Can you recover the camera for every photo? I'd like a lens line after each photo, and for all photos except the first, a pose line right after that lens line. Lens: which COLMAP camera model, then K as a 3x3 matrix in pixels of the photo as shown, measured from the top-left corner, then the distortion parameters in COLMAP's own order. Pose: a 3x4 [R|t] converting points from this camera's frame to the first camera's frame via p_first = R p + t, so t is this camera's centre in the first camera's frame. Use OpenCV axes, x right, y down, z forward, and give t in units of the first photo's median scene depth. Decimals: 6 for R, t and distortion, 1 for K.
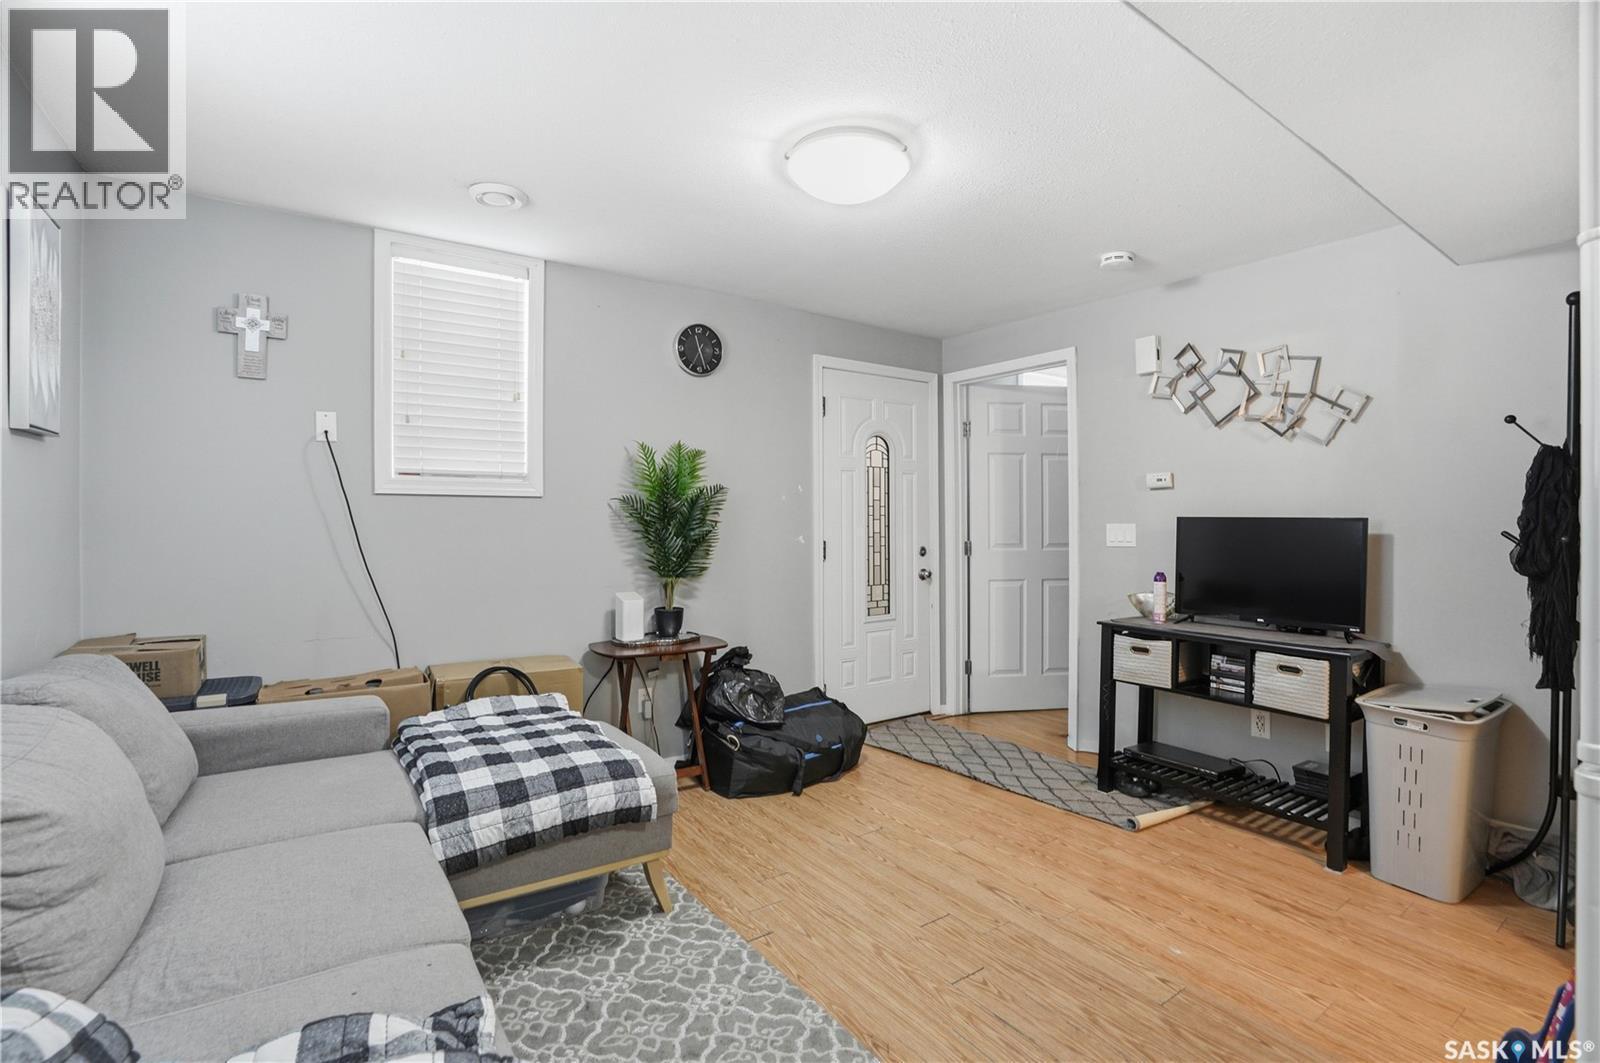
lens RADIAL K [[743.3, 0, 793.8], [0, 743.3, 532.5], [0, 0, 1]] dist [-0.045674, 0.007924]
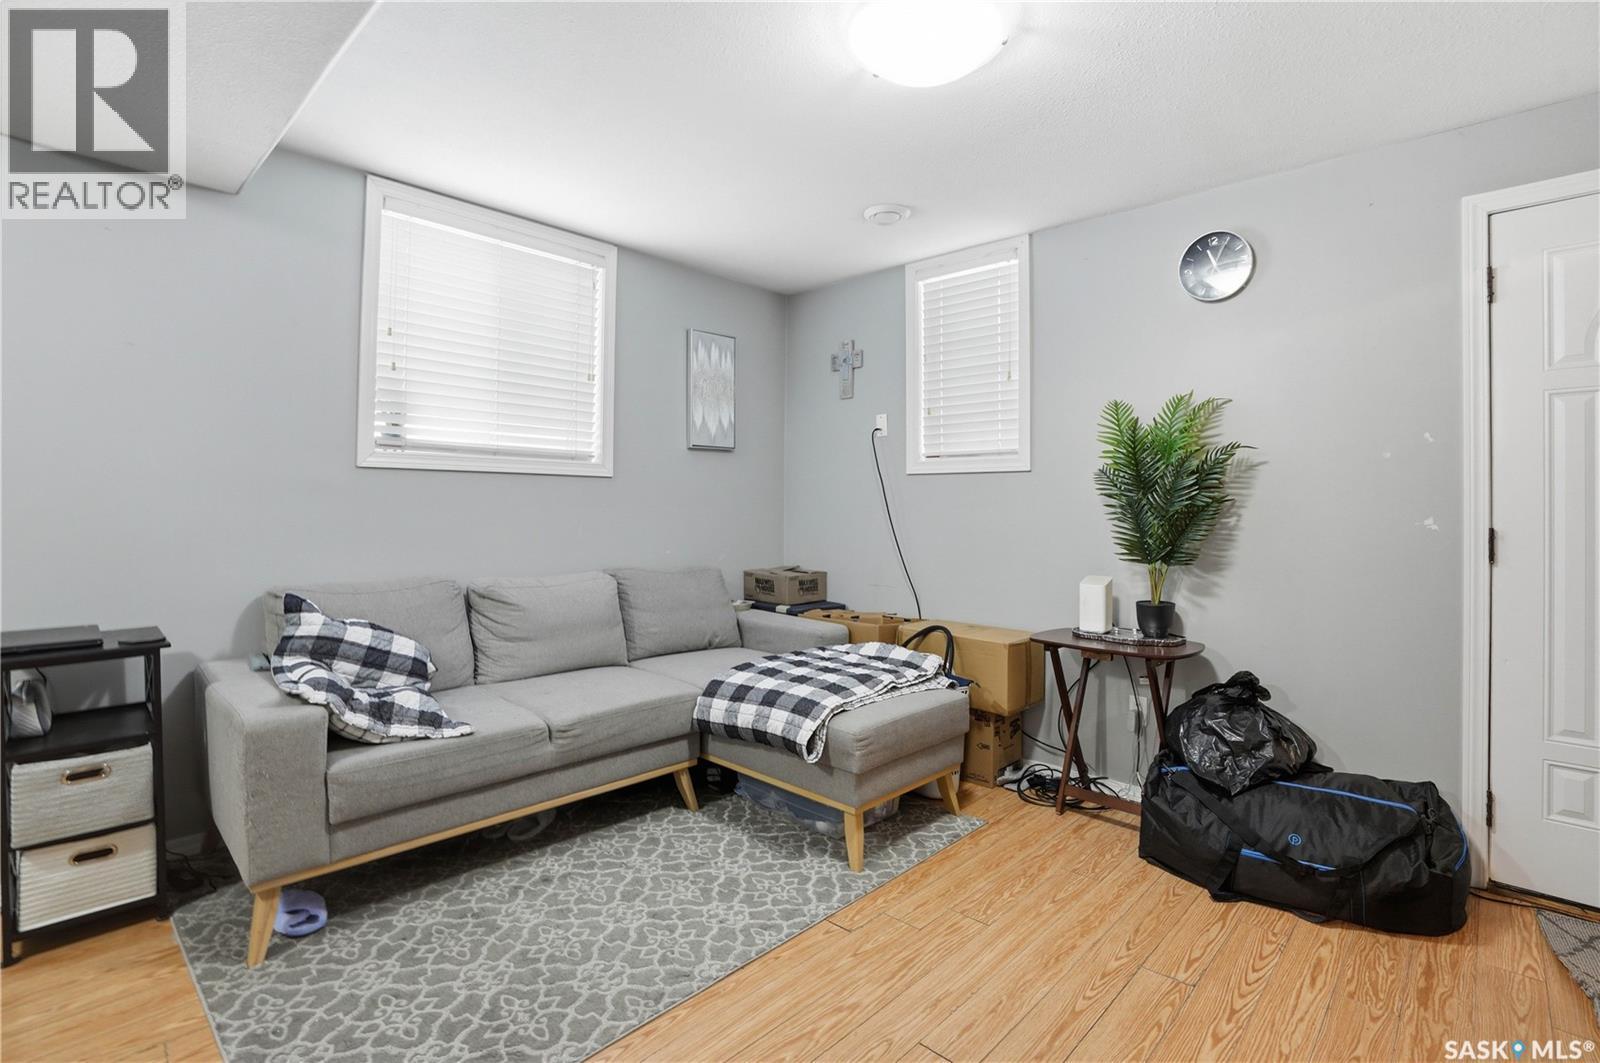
lens RADIAL K [[743.3, 0, 794.1], [0, 743.3, 521.6], [0, 0, 1]] dist [-0.045674, 0.007924]
pose [[0.202606, 0.021170, -0.979031, 0.627246], [-0.016502, 0.999698, 0.018202, 0.007090], [0.979121, 0.012469, 0.202894, 0.539545]]
